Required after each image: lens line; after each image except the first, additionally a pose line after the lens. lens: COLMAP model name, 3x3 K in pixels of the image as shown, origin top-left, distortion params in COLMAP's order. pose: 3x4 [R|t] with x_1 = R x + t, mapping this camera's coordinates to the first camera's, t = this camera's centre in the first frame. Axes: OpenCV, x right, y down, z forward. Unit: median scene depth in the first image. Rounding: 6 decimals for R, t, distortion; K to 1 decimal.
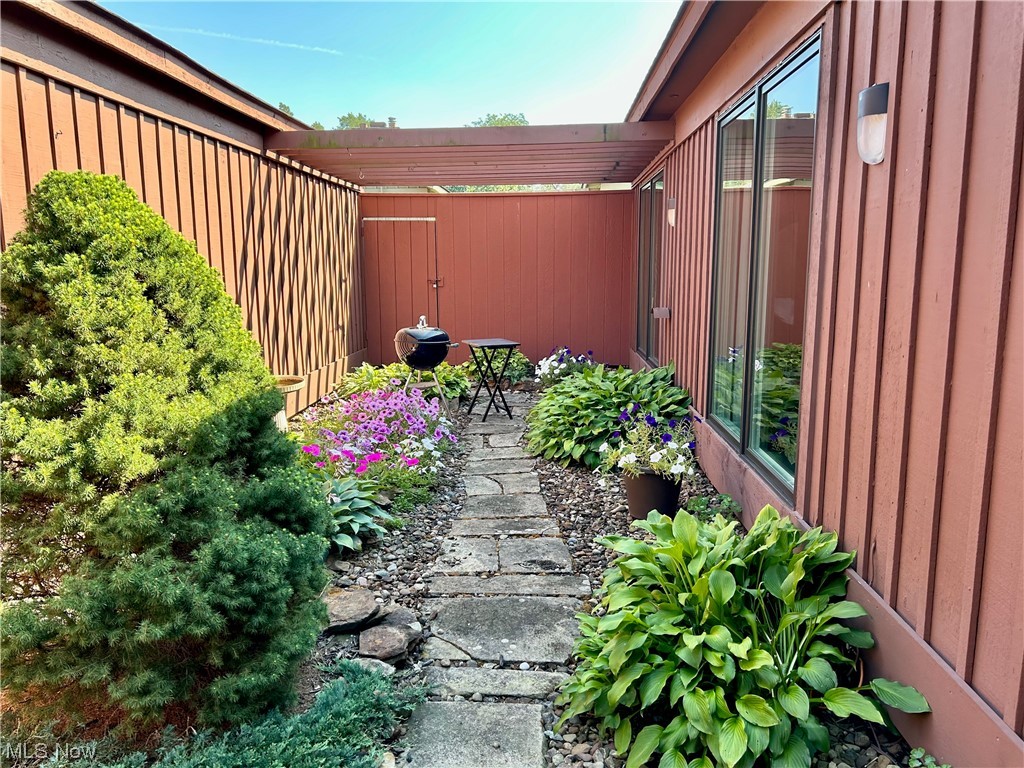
lens RADIAL K [[777.0, 0, 504.7], [0, 777.0, 405.7], [0, 0, 1]] dist [0.031776, -0.000651]
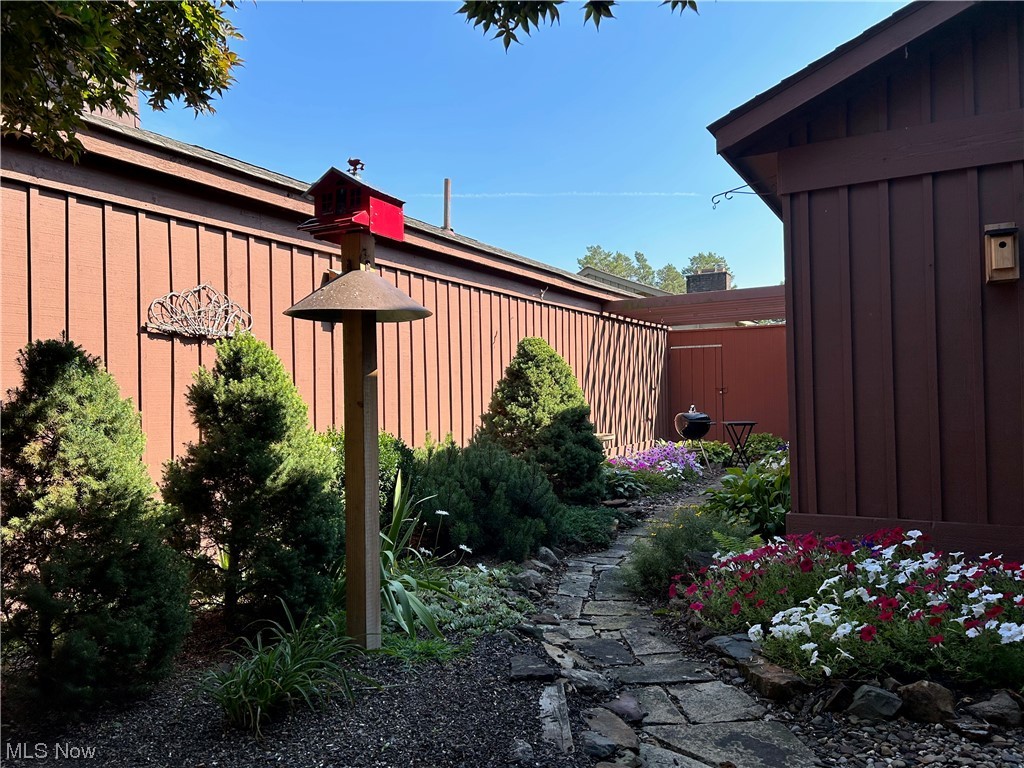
lens RADIAL K [[777.0, 0, 510.8], [0, 777.0, 385.6], [0, 0, 1]] dist [0.031776, -0.000651]
pose [[0.907768, -0.022178, -0.418887, 0.688011], [-0.057161, 0.982746, -0.175904, 0.449579], [0.415561, 0.183624, 0.890838, -1.782041]]
